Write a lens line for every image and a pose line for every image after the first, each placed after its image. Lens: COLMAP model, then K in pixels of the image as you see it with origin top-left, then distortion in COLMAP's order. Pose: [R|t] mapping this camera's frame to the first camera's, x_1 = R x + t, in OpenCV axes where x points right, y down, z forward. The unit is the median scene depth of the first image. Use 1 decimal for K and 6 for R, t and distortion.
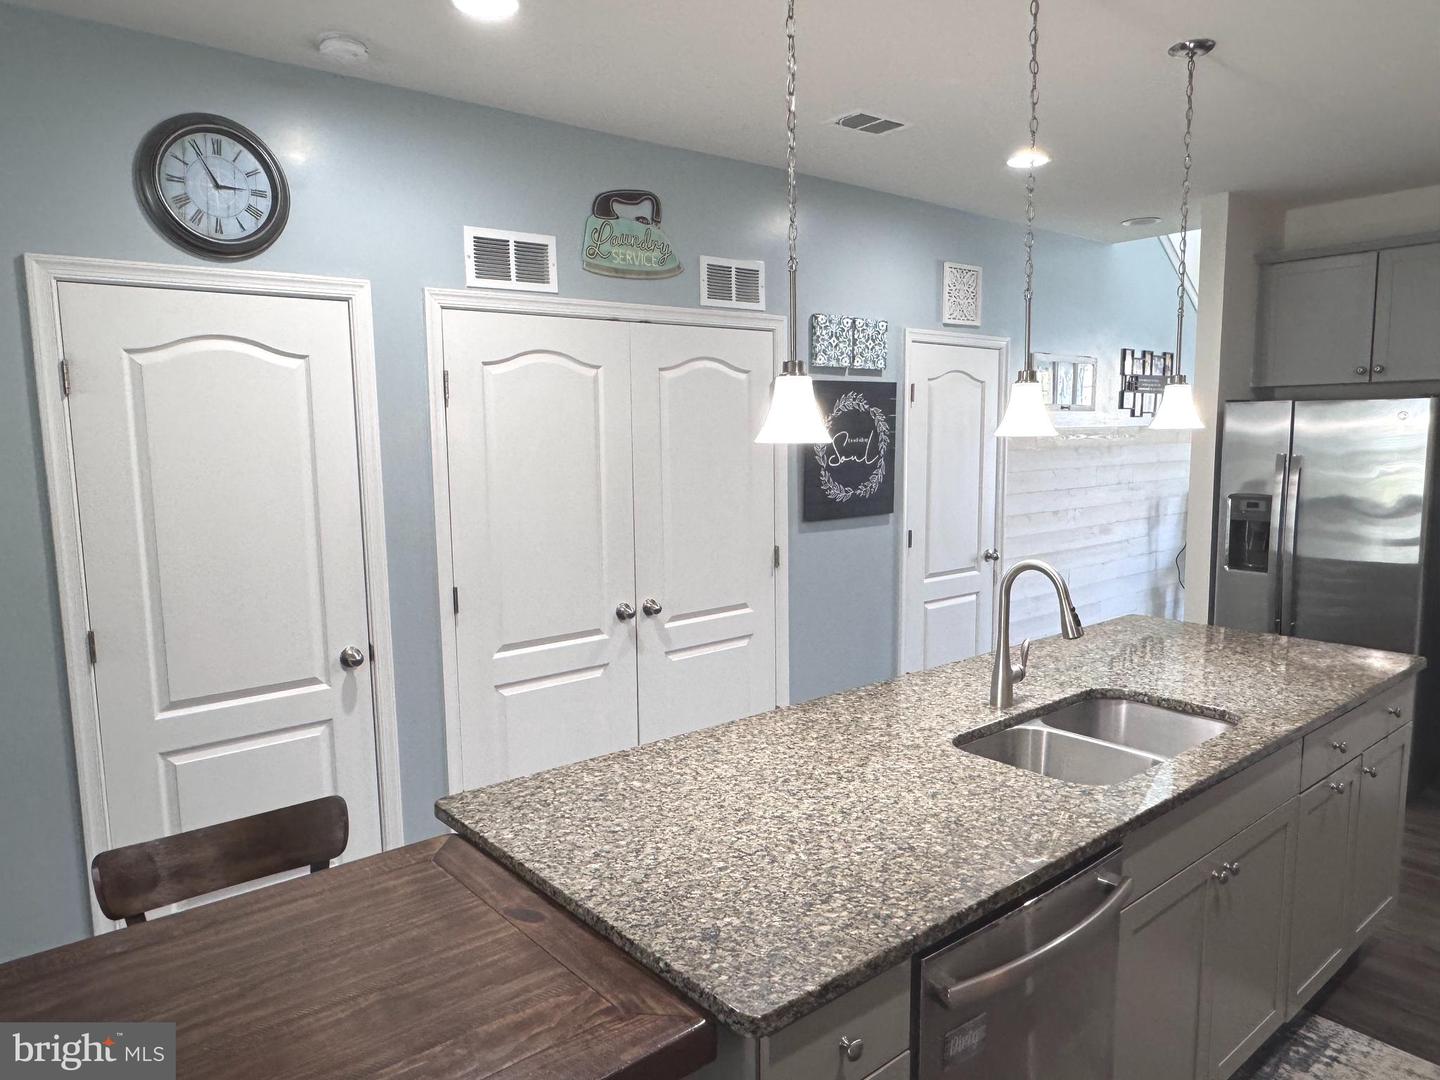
lens RADIAL K [[969.1, 0, 719.9], [0, 969.1, 548.3], [0, 0, 1]] dist [0.003278, -0.008618]
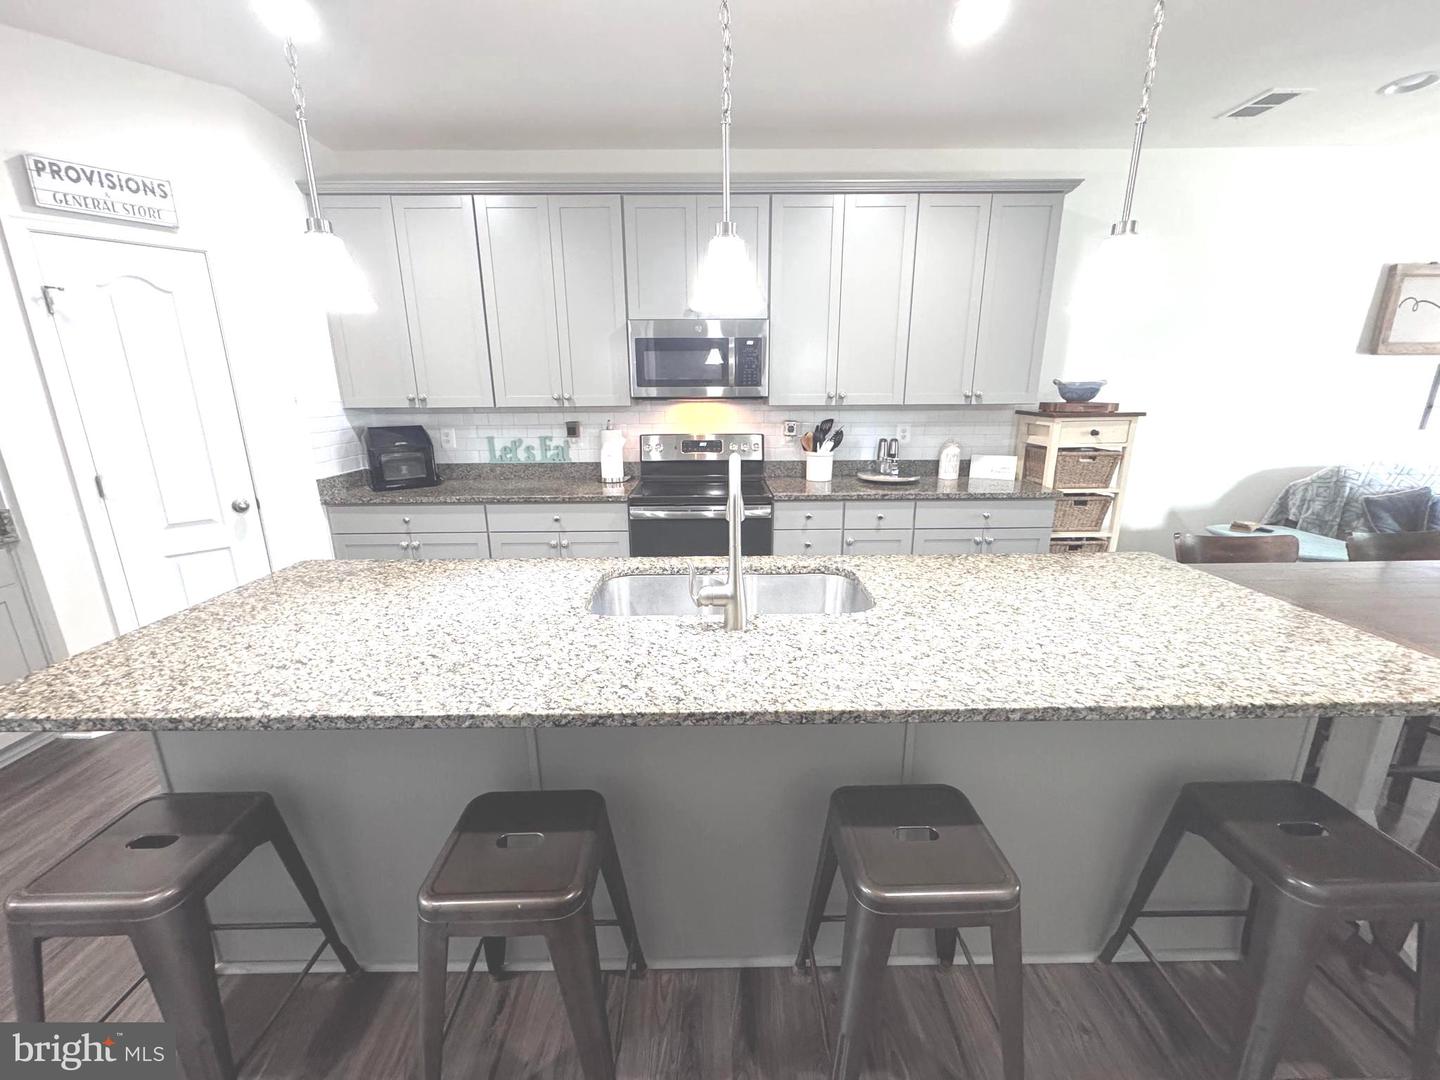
lens RADIAL K [[571.7, 0, 719.5], [0, 571.7, 539.9], [0, 0, 1]] dist [-0.001665, -0.000206]
pose [[-0.768564, -0.148350, 0.622336, -0.011226], [0.095498, 0.935245, 0.340877, -0.067714], [-0.632606, 0.321418, -0.704628, 0.971137]]
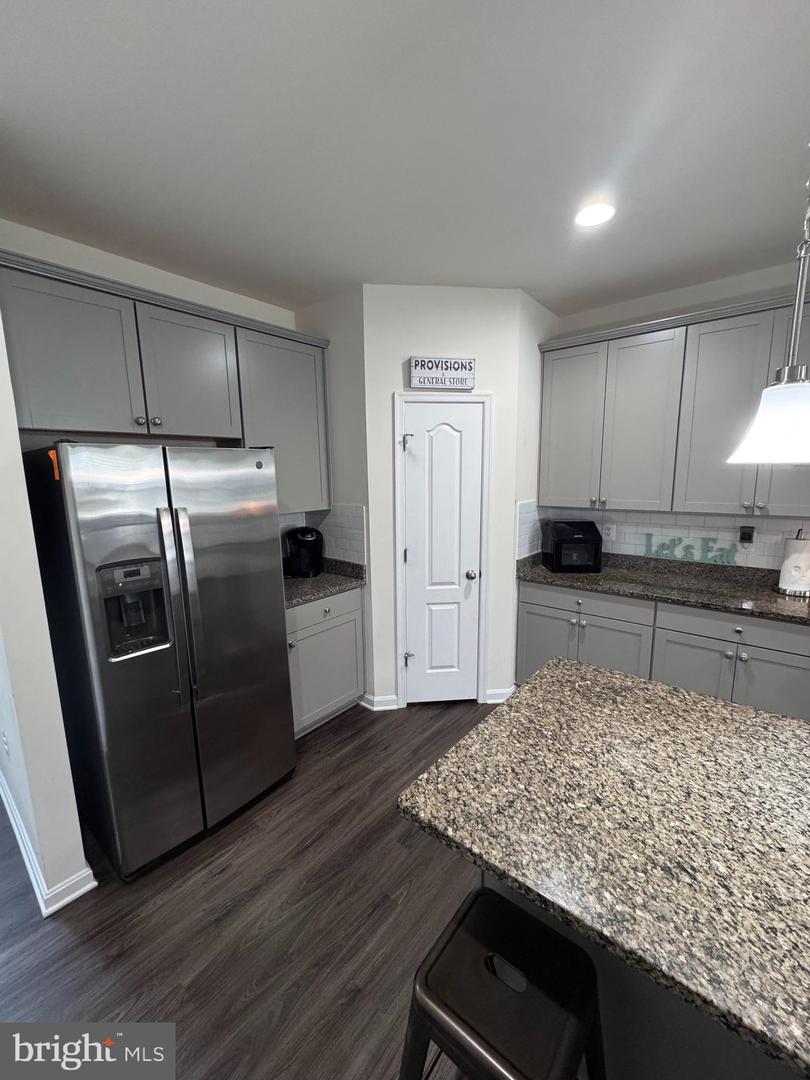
lens RADIAL K [[428.8, 0, 405.5], [0, 428.8, 538.3], [0, 0, 1]] dist [-0.001665, -0.000206]
pose [[-0.173837, -0.136065, 0.975329, 0.210595], [0.139018, 0.977100, 0.161089, -0.126436], [-0.974913, 0.163591, -0.150941, 1.055013]]
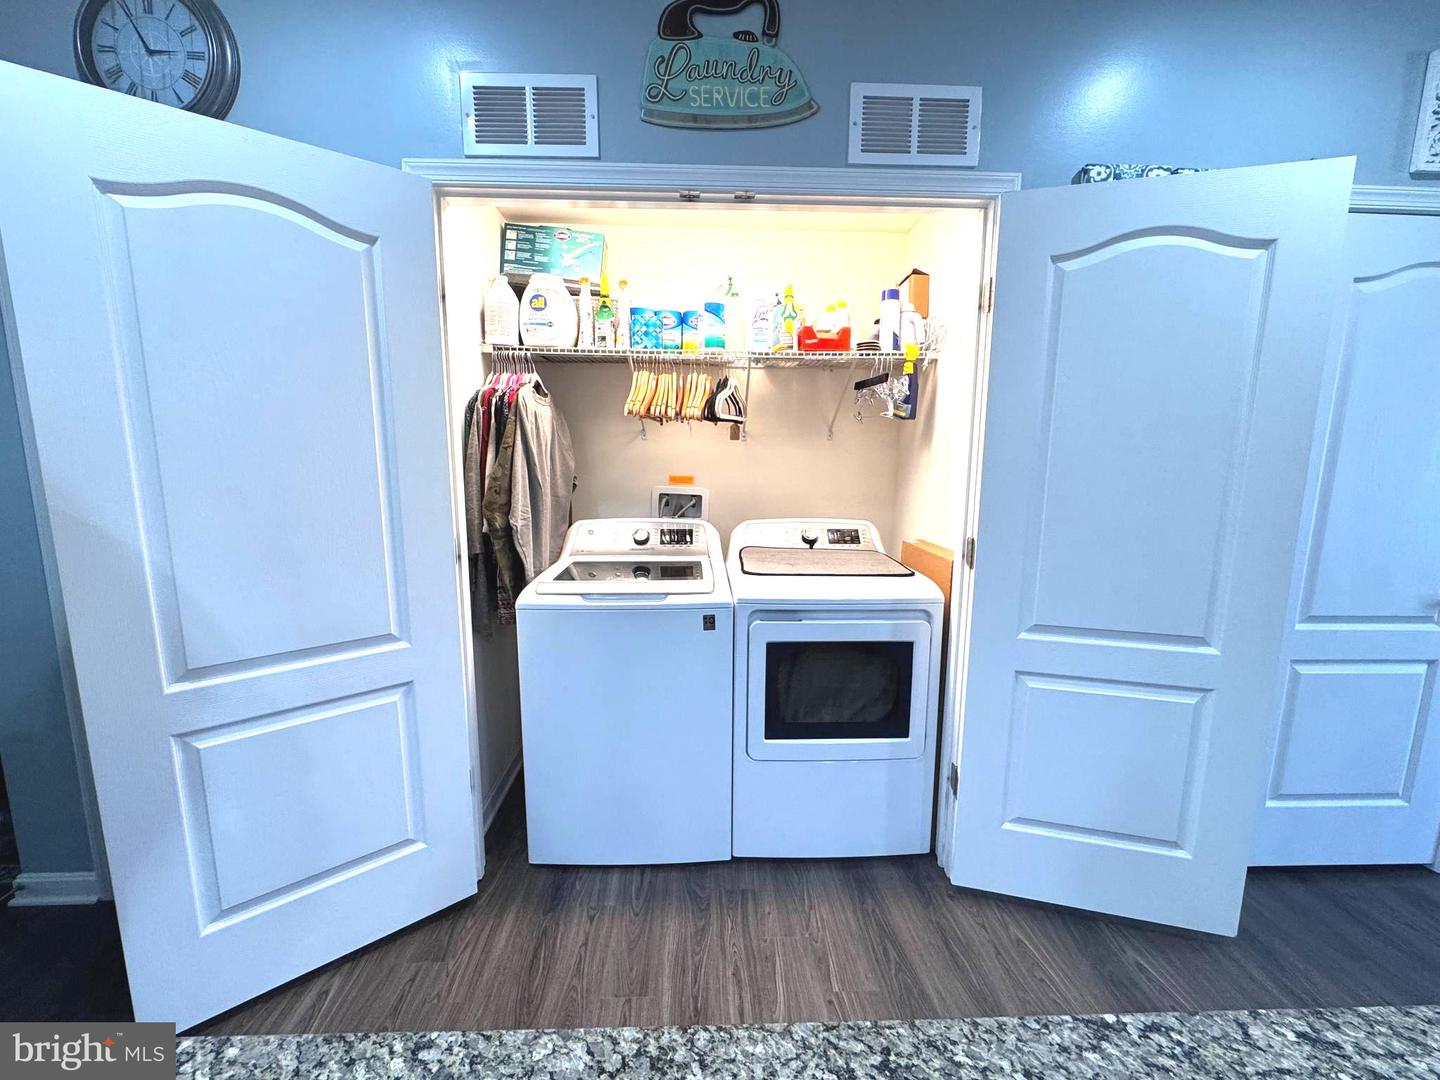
lens RADIAL K [[571.7, 0, 720.3], [0, 571.7, 537.2], [0, 0, 1]] dist [-0.001665, -0.000206]
pose [[0.785039, 0.109269, -0.609733, 0.196508], [-0.096251, 0.993881, 0.054187, -0.009117], [0.611923, 0.016148, 0.790753, 0.702369]]
